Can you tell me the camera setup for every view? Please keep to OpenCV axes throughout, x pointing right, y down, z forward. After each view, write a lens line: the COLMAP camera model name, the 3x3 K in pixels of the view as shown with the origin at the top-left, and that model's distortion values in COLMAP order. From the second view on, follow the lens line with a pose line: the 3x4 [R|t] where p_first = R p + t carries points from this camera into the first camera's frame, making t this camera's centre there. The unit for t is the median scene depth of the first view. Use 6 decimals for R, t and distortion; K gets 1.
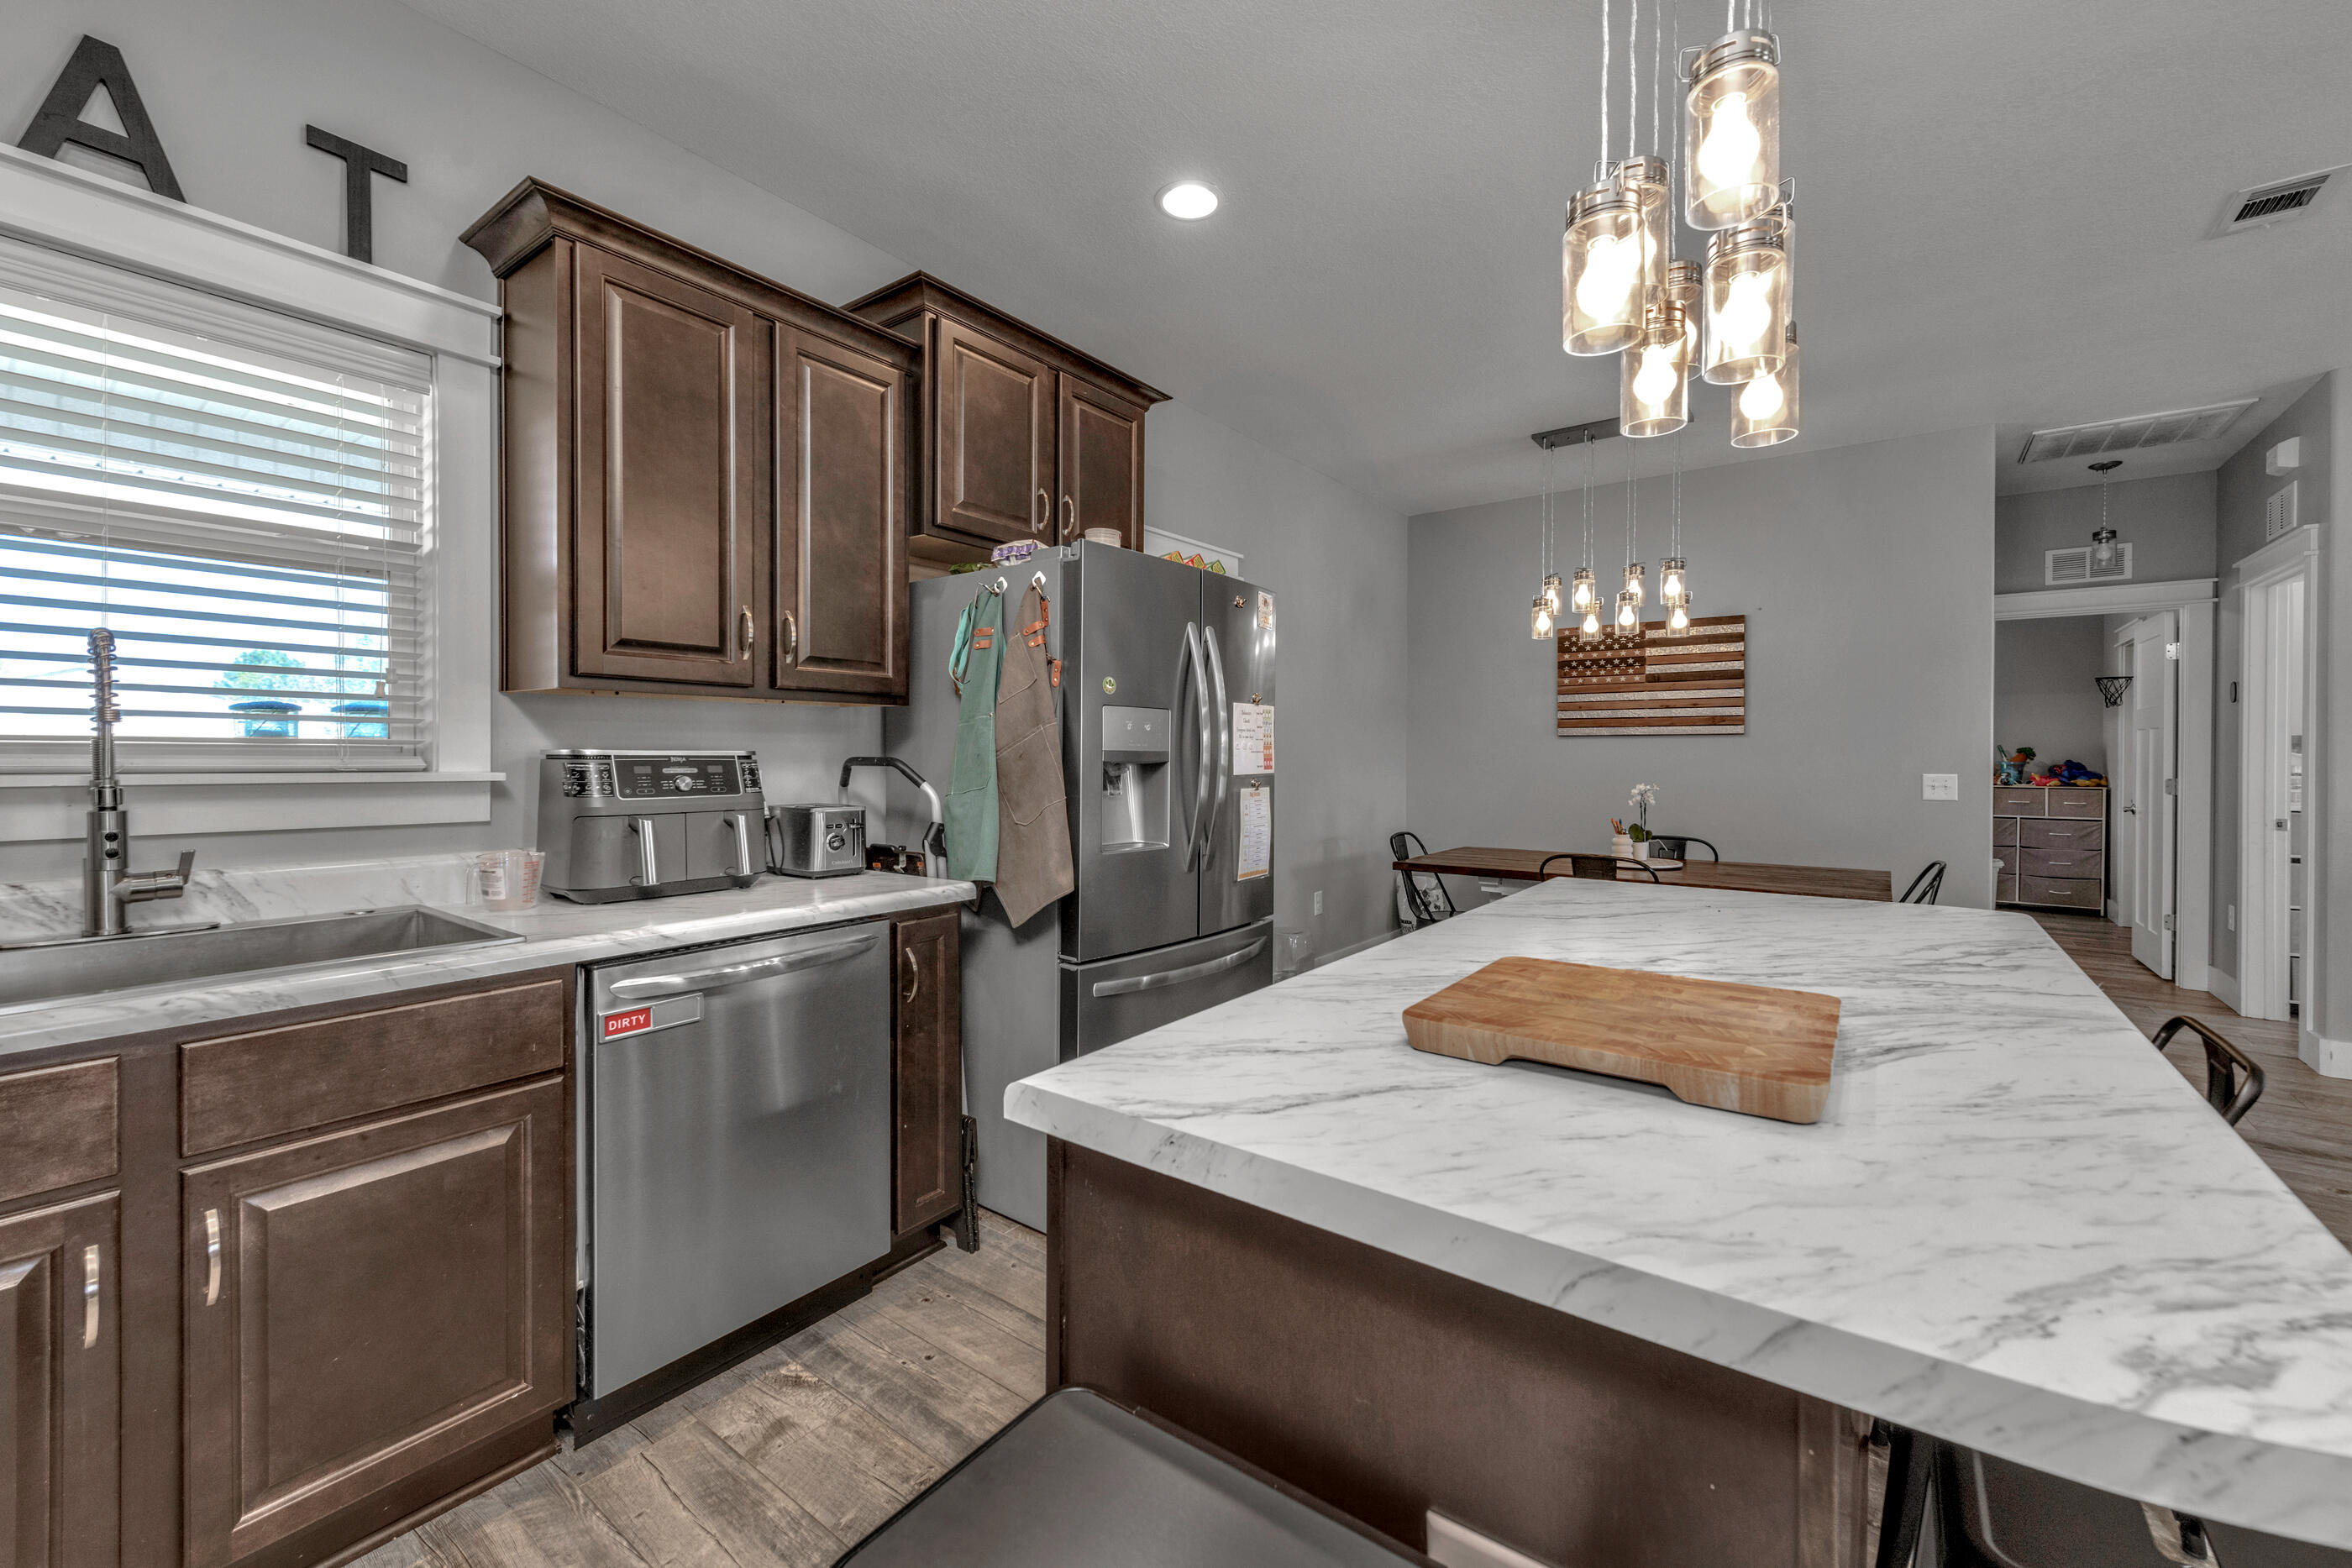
lens RADIAL K [[944.3, 0, 1189.2], [0, 944.3, 762.2], [0, 0, 1]] dist [0.002626, 0.000636]
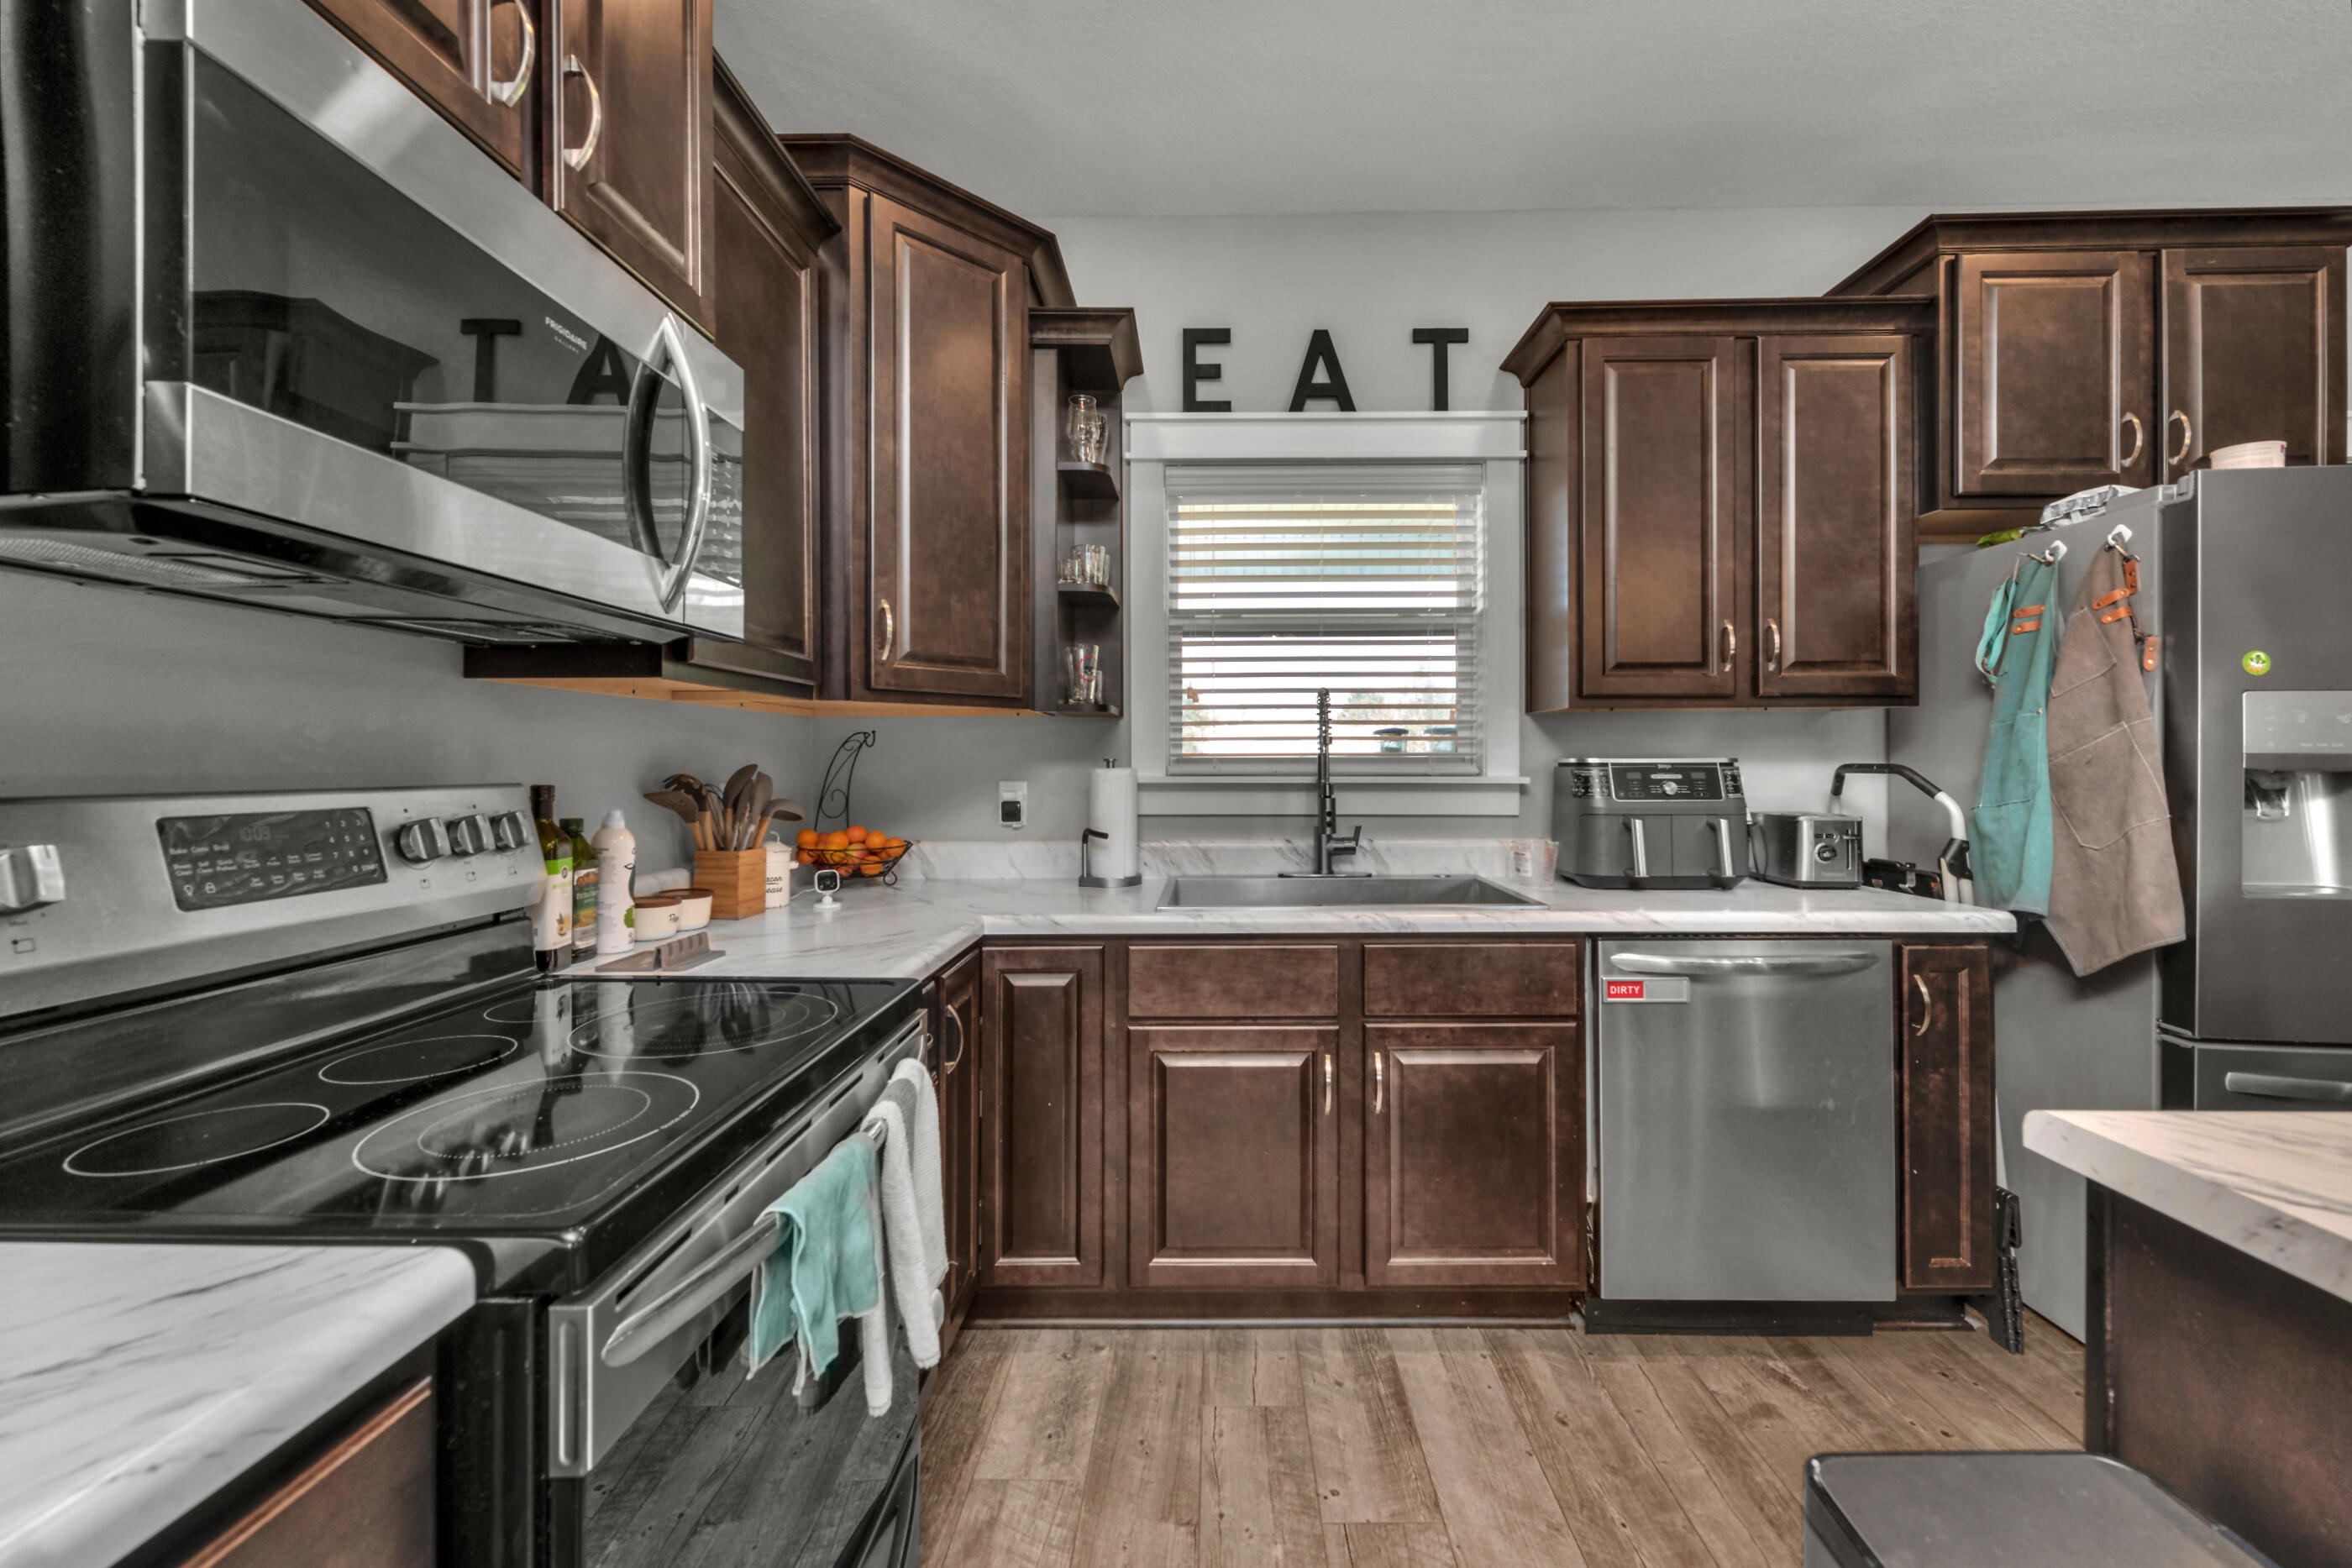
lens RADIAL K [[944.3, 0, 1189.2], [0, 944.3, 762.2], [0, 0, 1]] dist [0.002626, 0.000636]
pose [[0.579411, -0.005297, -0.815018, 0.040989], [-0.001147, 0.999973, -0.007315, 0.000961], [0.815034, 0.005173, 0.579389, -0.099795]]
